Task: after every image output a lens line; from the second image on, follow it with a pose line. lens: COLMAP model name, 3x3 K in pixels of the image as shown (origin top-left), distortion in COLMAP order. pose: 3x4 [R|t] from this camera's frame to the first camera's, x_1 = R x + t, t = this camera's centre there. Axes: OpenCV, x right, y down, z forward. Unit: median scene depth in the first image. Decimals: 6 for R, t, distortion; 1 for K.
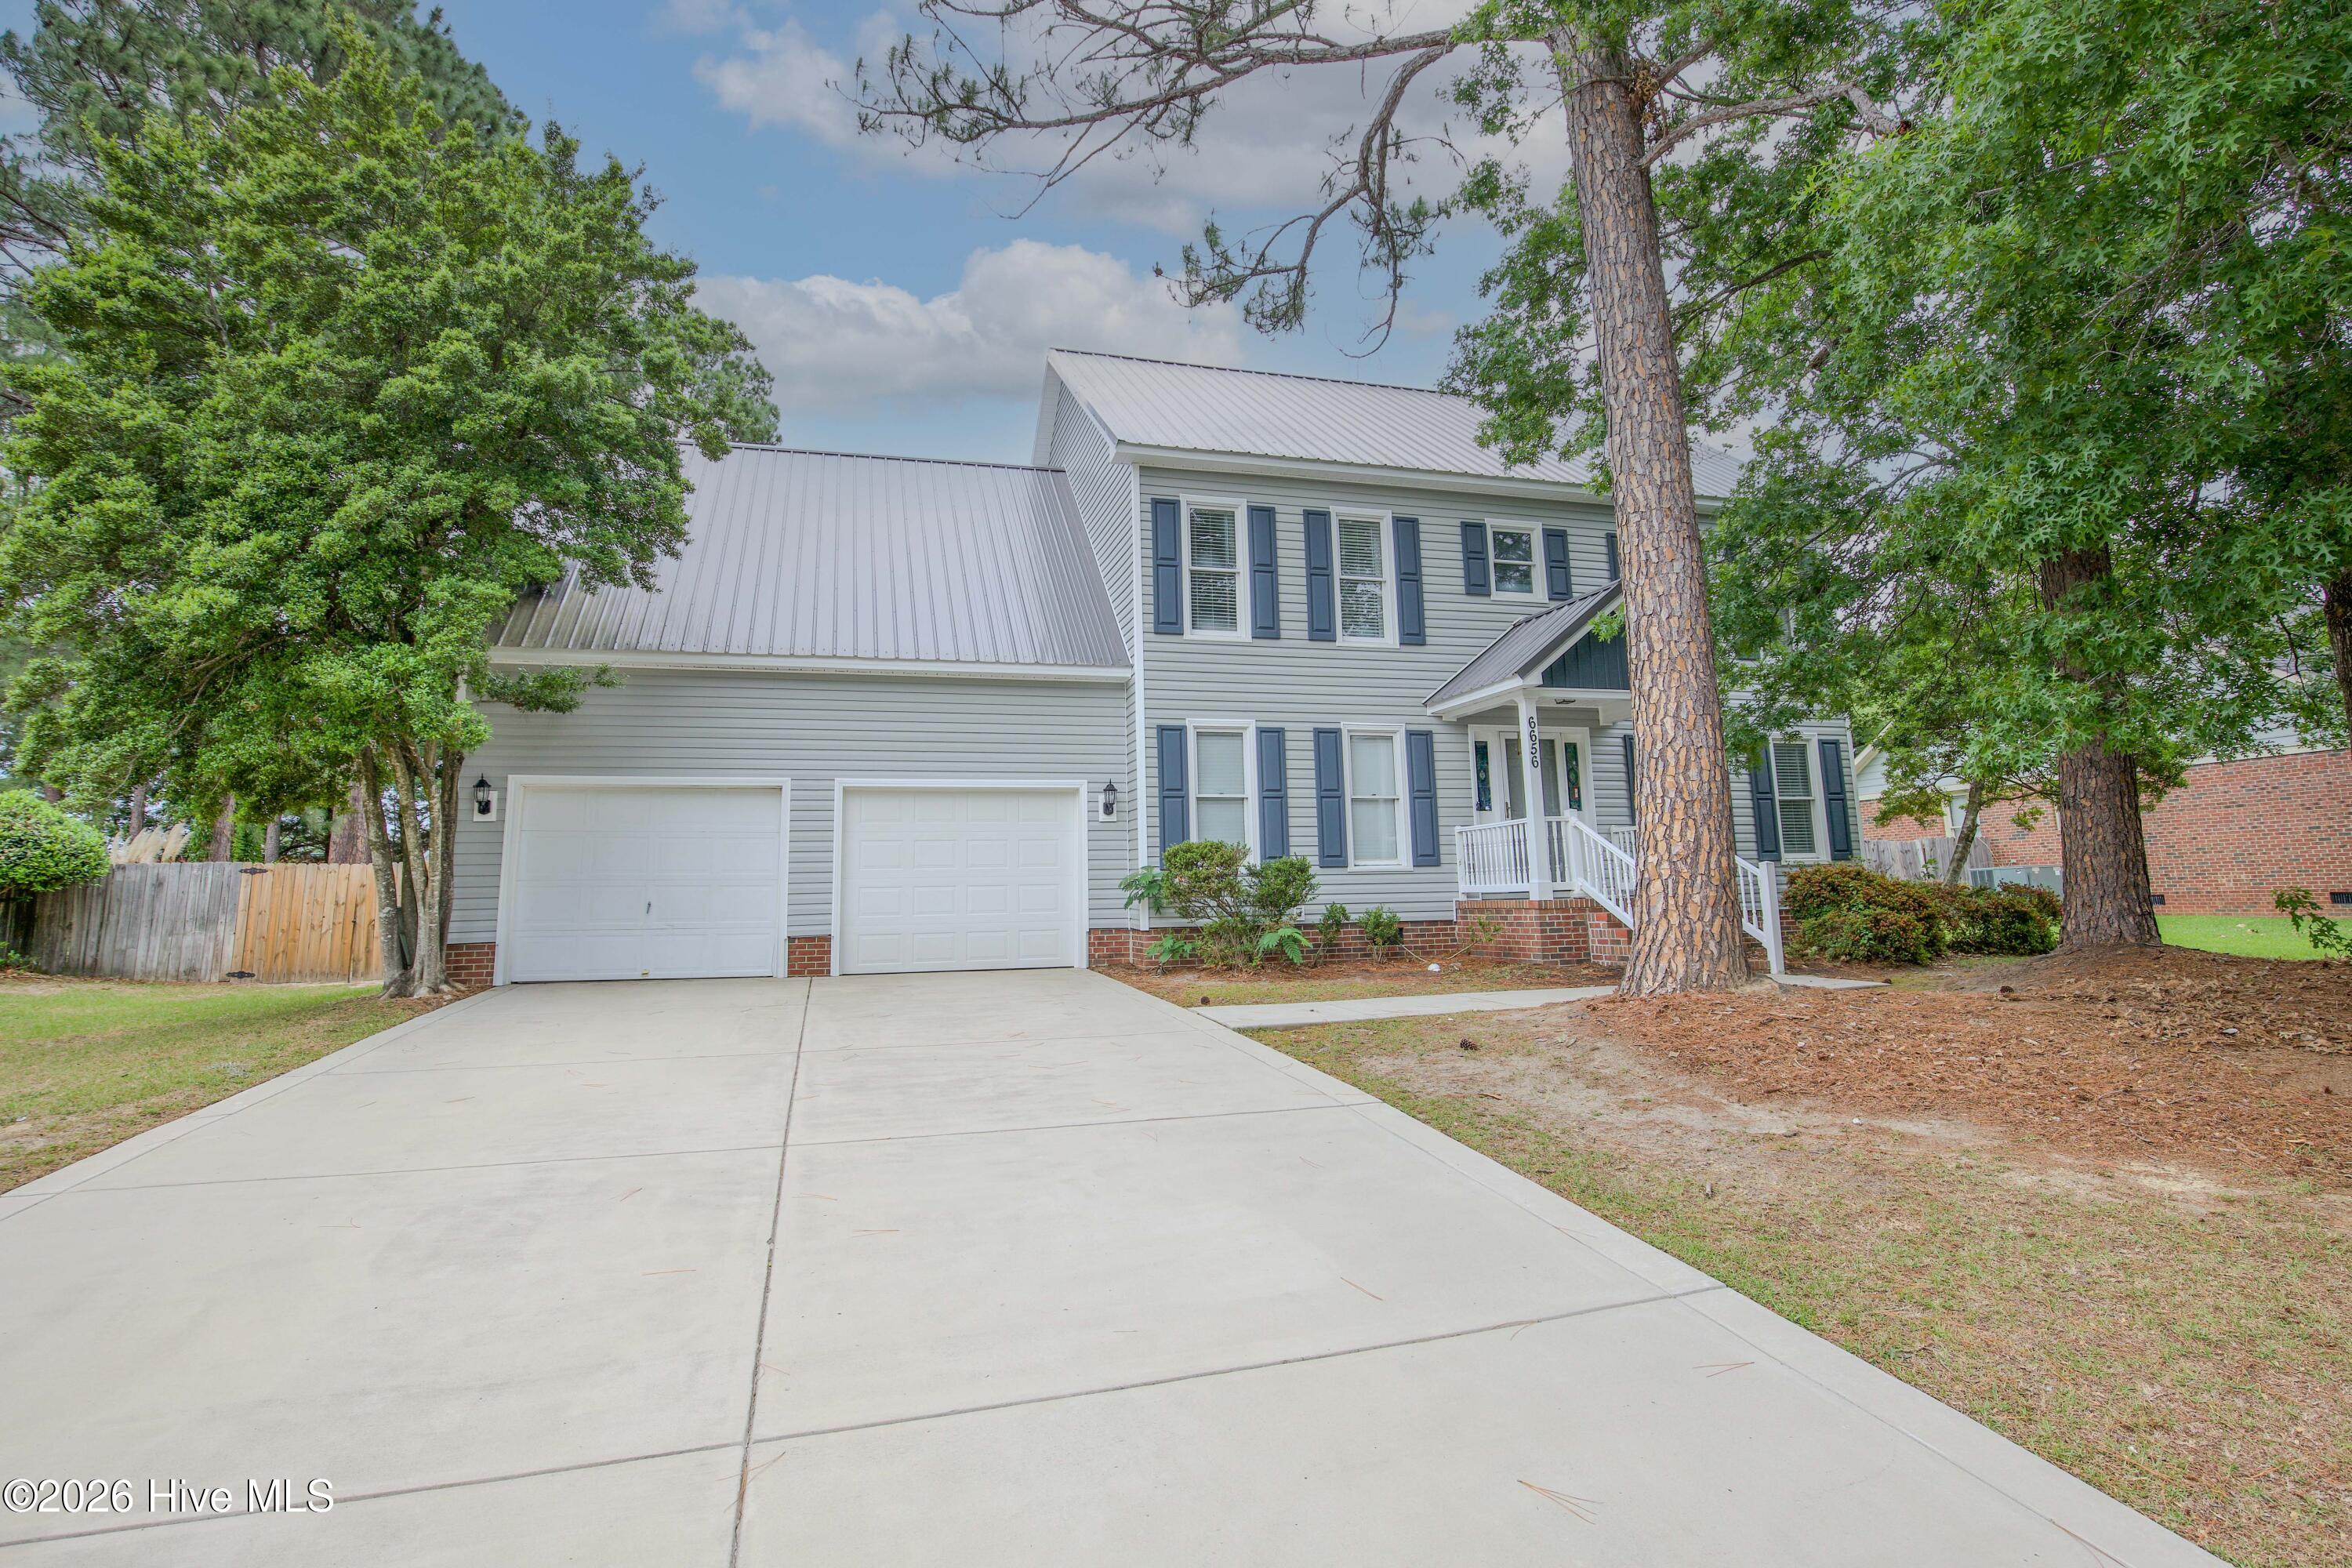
lens RADIAL K [[1153.4, 0, 1156.2], [0, 1153.4, 723.0], [0, 0, 1]] dist [-0.029074, 0.000473]
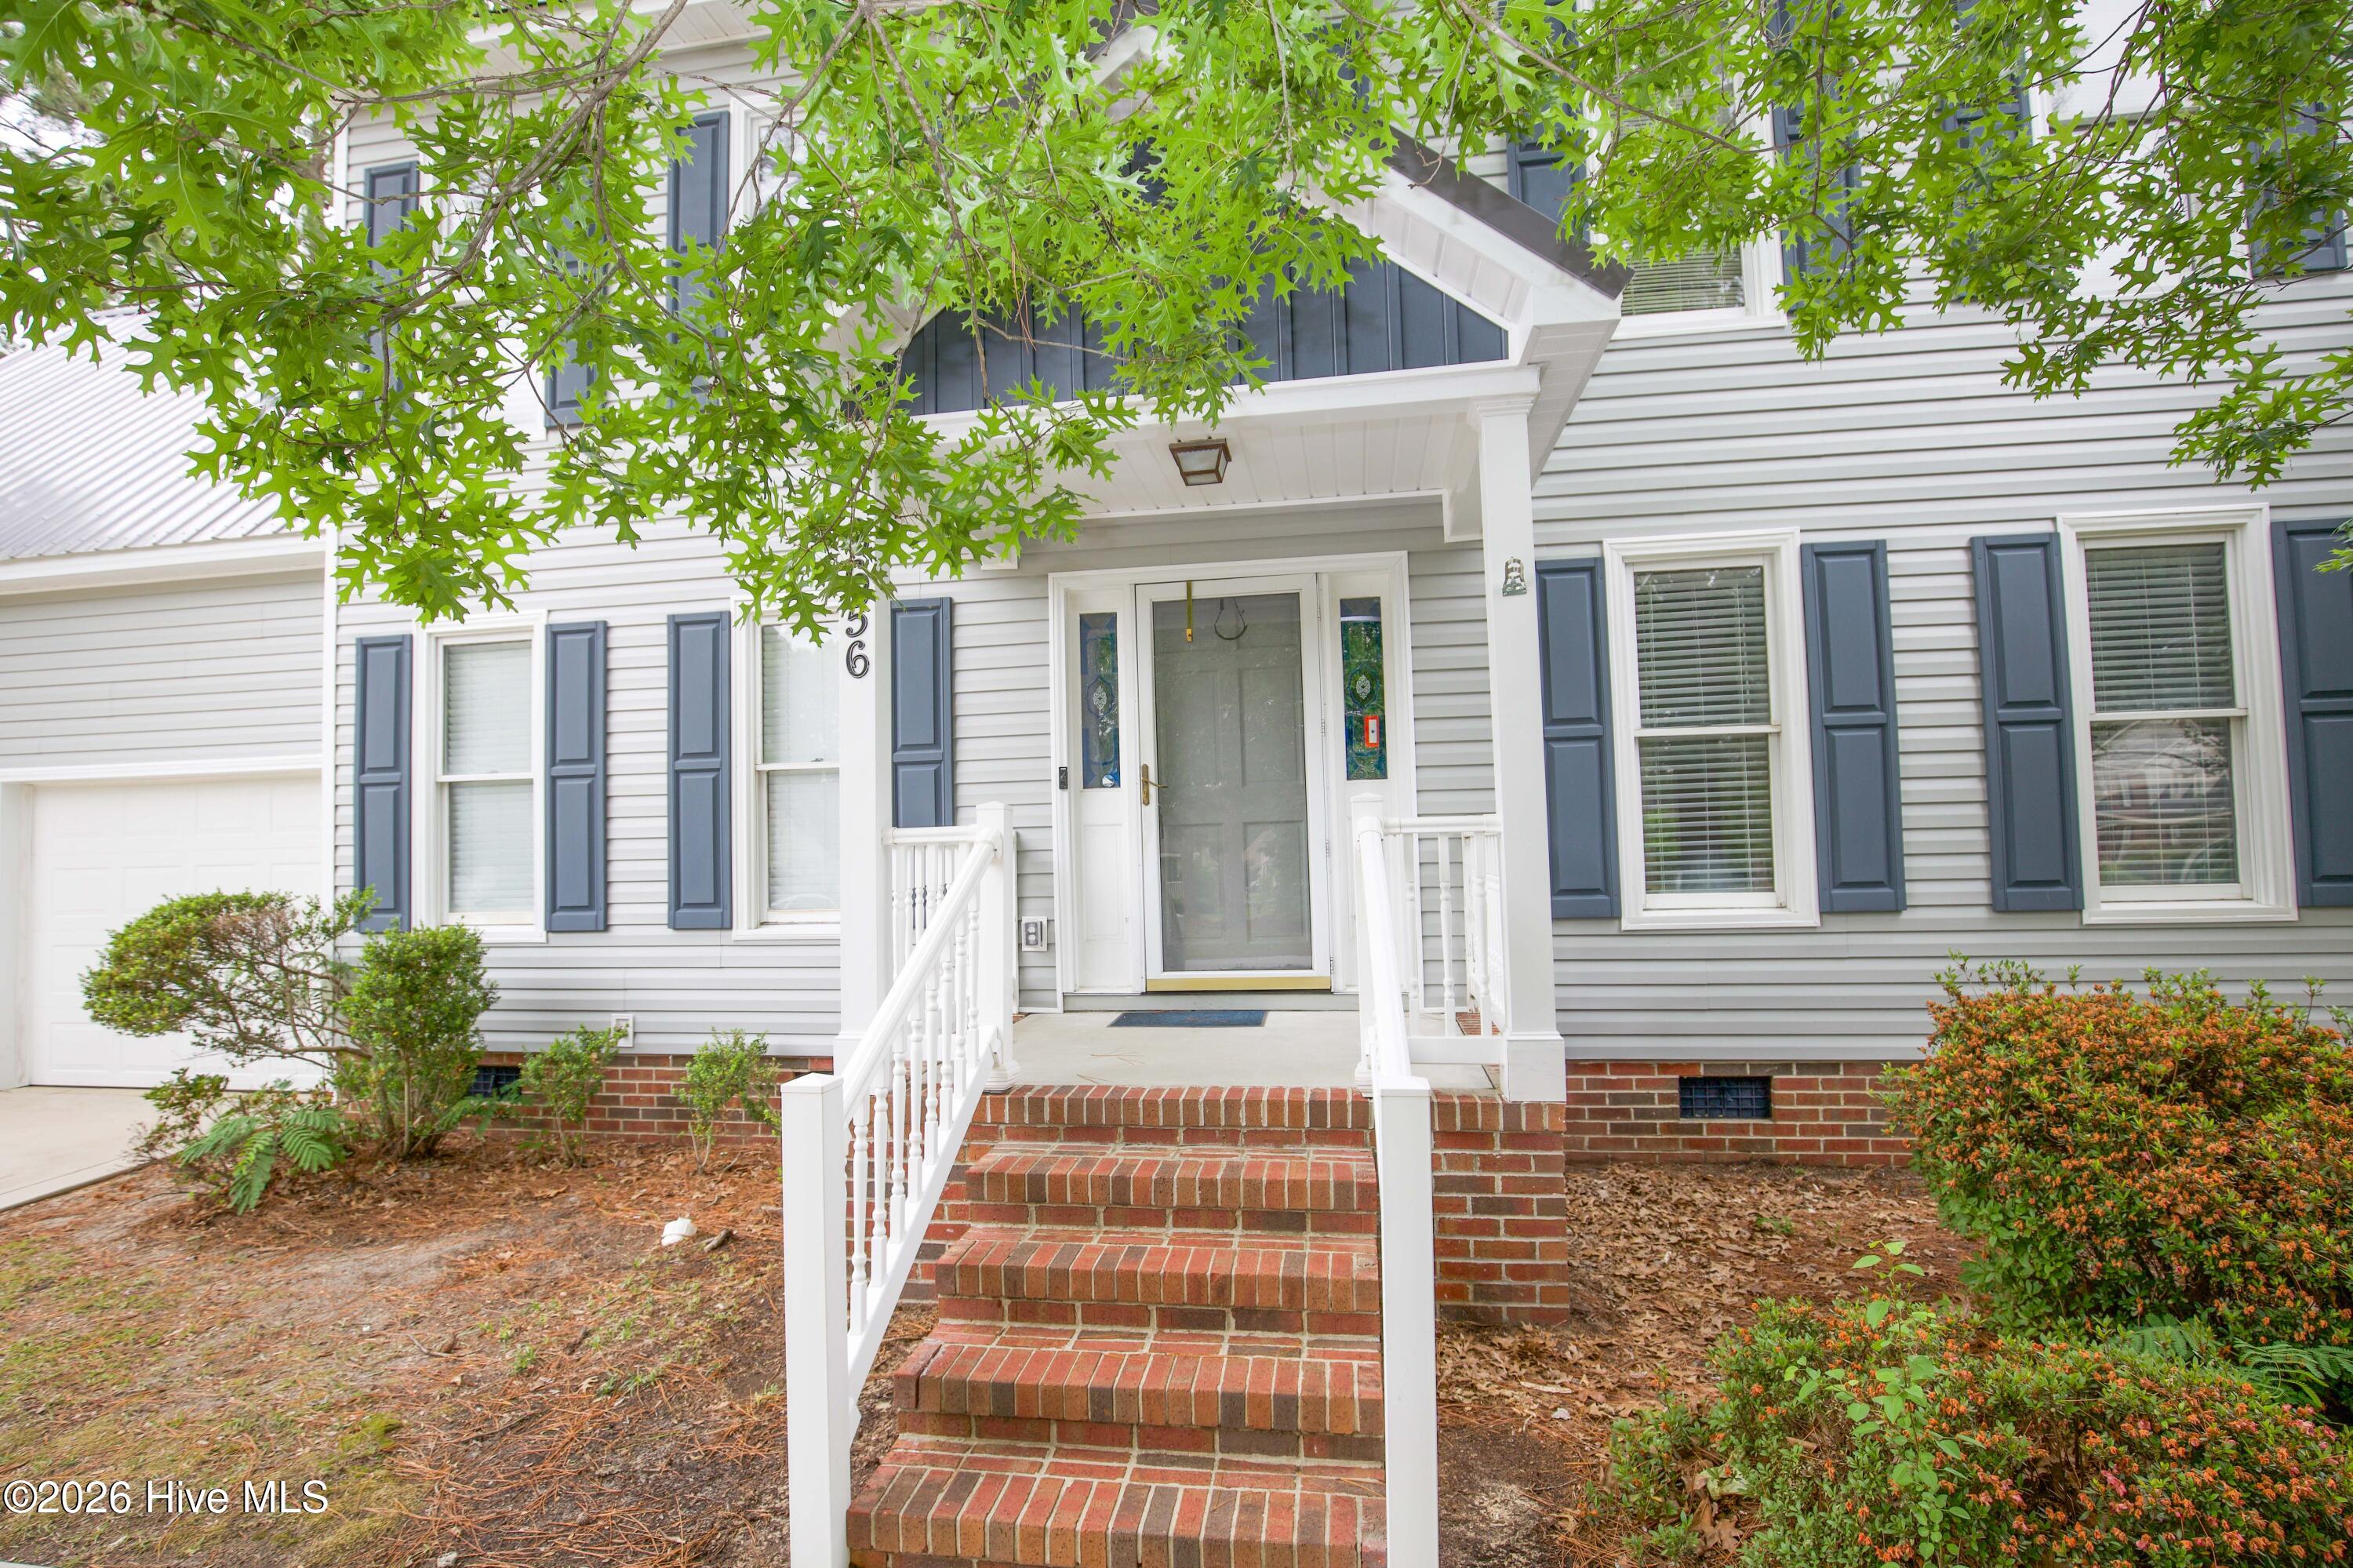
lens RADIAL K [[1188.9, 0, 1180.3], [0, 1188.9, 800.3], [0, 0, 1]] dist [-0.034652, -0.022080]
pose [[0.902600, -0.017390, -0.430128, 0.515639], [0.069965, 0.991824, 0.106719, 0.040596], [0.424756, -0.126419, 0.896438, 0.677071]]
